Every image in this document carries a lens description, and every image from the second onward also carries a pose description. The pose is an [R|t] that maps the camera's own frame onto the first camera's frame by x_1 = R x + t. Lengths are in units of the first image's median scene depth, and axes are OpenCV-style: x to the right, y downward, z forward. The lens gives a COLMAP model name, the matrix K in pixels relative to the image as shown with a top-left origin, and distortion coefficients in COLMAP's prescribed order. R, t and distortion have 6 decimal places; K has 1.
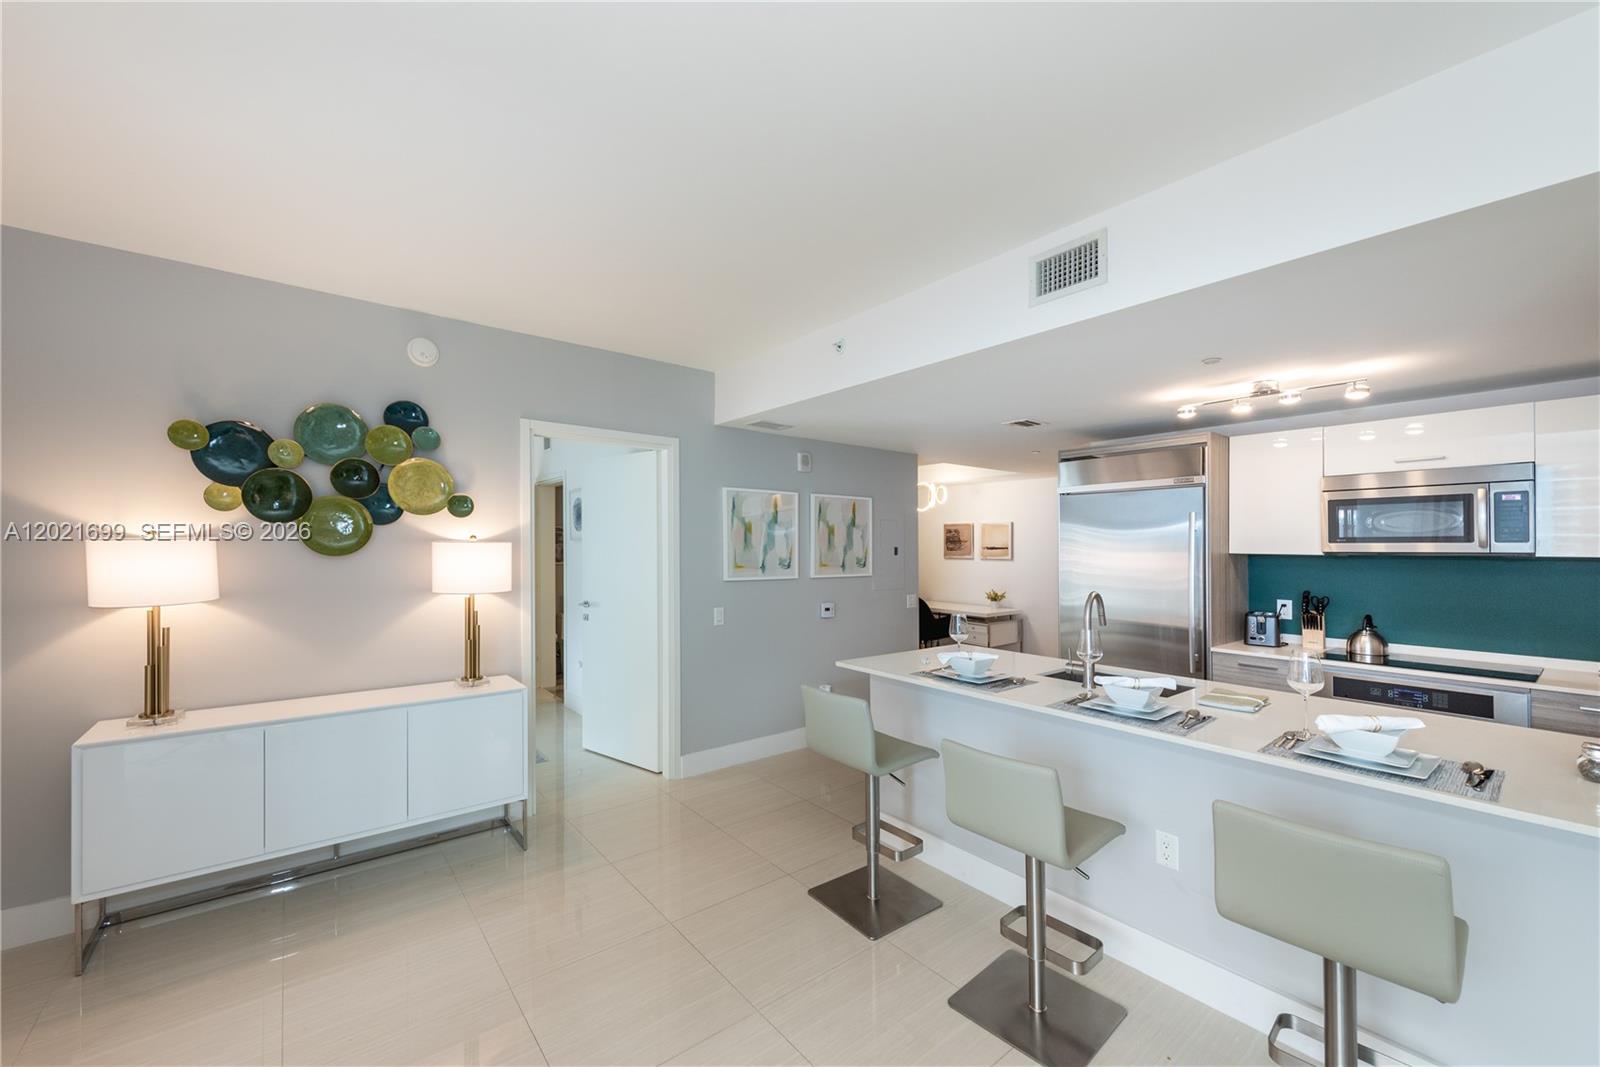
lens RADIAL K [[623.5, 0, 792.3], [0, 623.5, 549.0], [0, 0, 1]] dist [0.002401, 0.000011]
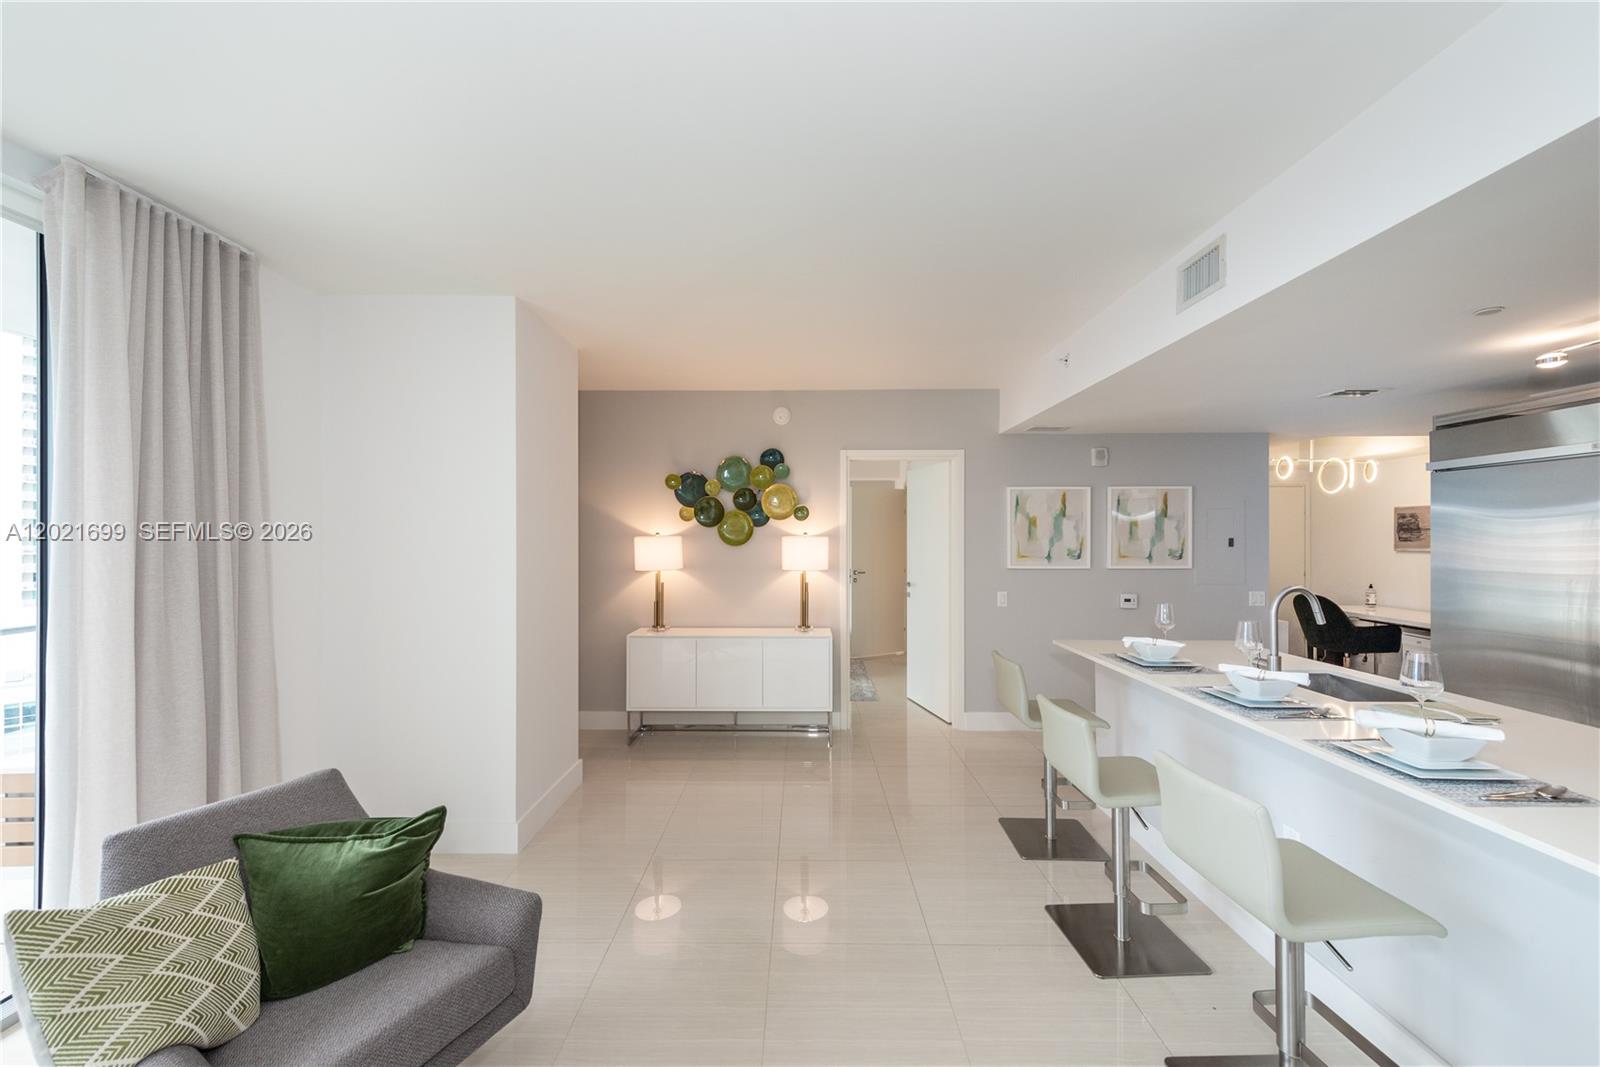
lens RADIAL K [[616.5, 0, 793.1], [0, 616.5, 539.5], [0, 0, 1]] dist [0.013900, -0.005397]
pose [[0.772294, -0.002905, -0.635258, 0.373048], [0.002998, 0.999995, -0.000928, -0.003237], [0.635258, -0.001188, 0.772299, -0.157965]]
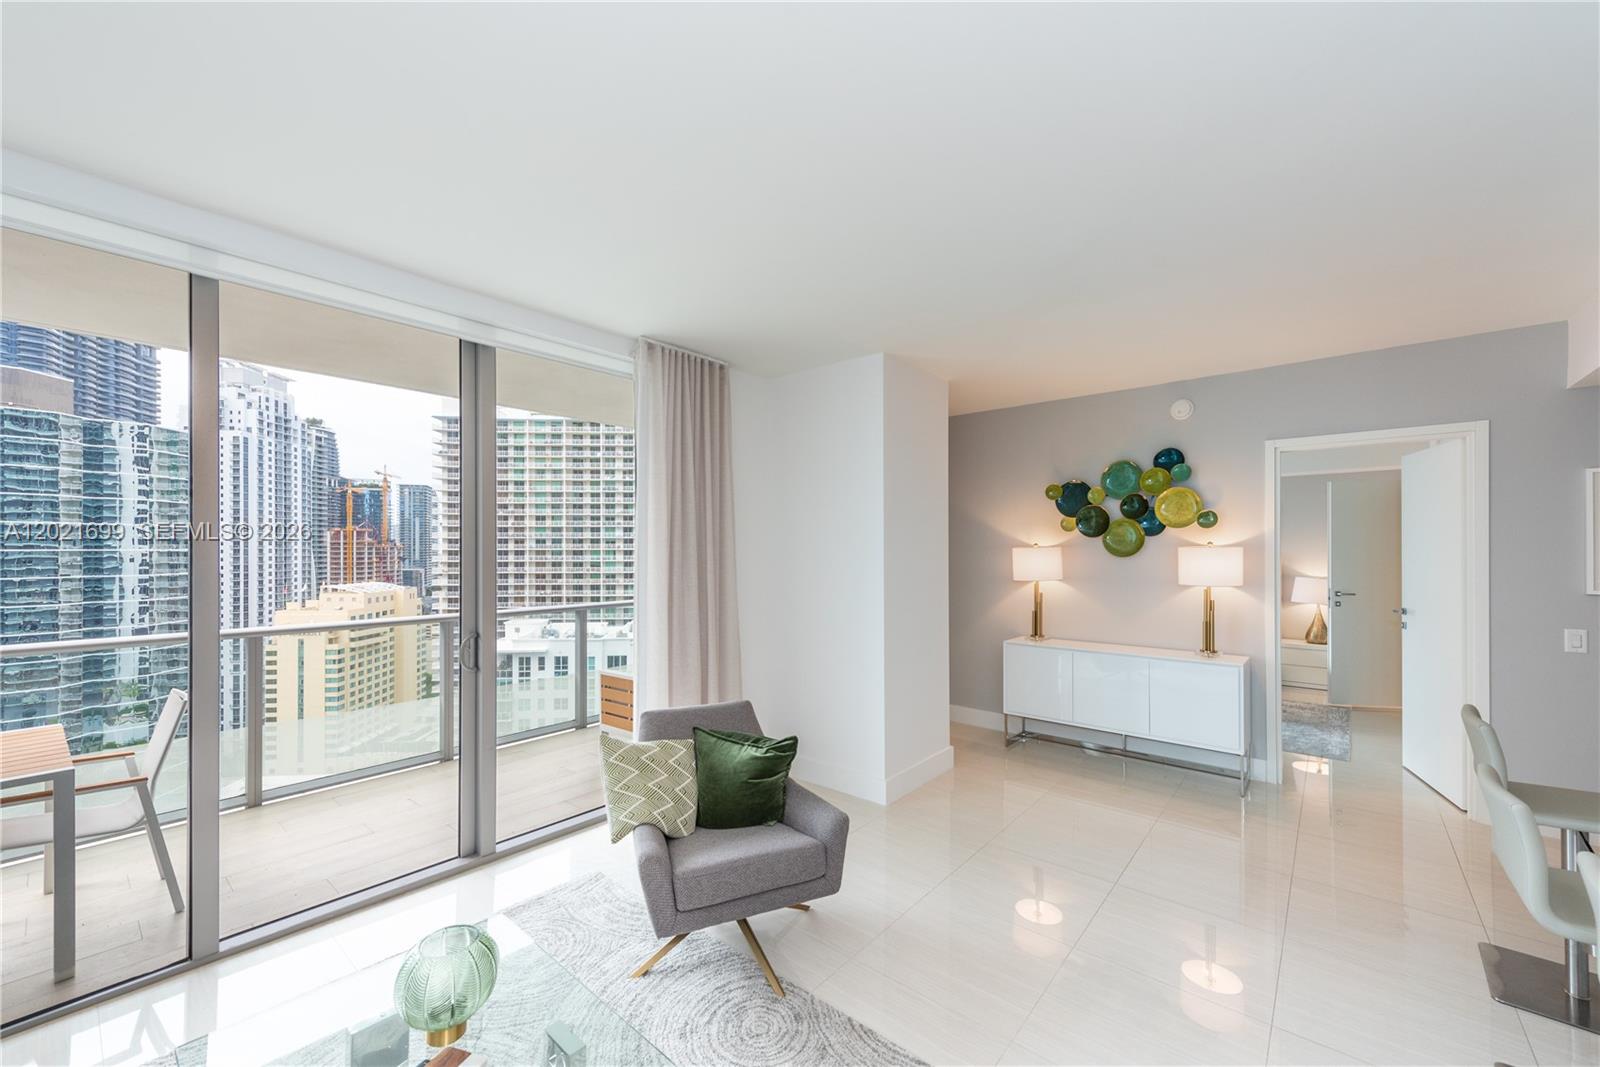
lens RADIAL K [[617.5, 0, 795.8], [0, 617.5, 554.2], [0, 0, 1]] dist [0.000457, -0.000148]
pose [[0.183290, -0.000681, -0.983059, 0.536034], [0.001898, 0.999998, -0.000338, 0.002348], [0.983057, -0.001804, 0.183291, -0.078544]]
